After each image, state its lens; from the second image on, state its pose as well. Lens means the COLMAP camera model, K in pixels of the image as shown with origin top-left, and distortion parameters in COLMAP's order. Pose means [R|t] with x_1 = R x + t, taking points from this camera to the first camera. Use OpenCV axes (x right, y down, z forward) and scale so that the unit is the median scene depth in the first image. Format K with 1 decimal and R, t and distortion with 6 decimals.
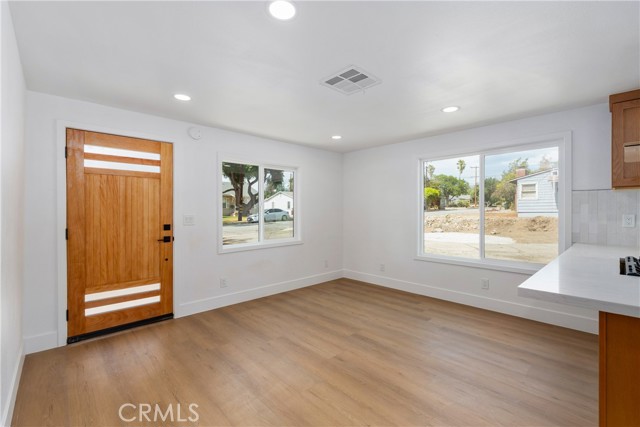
lens RADIAL K [[286.2, 0, 320.0], [0, 286.2, 213.5], [0, 0, 1]] dist [-0.000084, 0.000039]
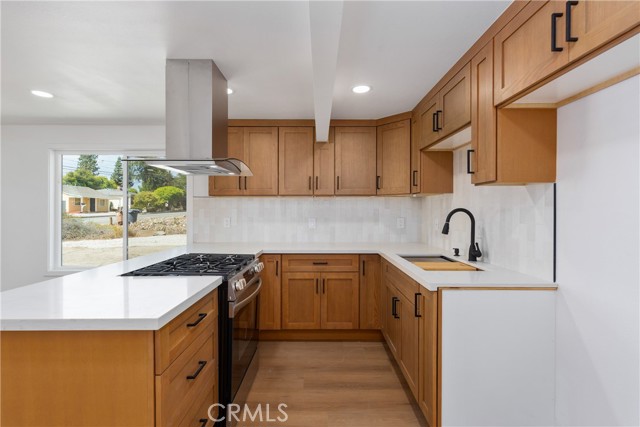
lens RADIAL K [[295.9, 0, 320.1], [0, 295.9, 211.0], [0, 0, 1]] dist [-0.000861, -0.000085]
pose [[0.681083, 0.001440, 0.732204, 0.341772], [0.006721, 0.999944, -0.008219, -0.009661], [-0.732175, 0.010519, 0.681035, -0.159035]]
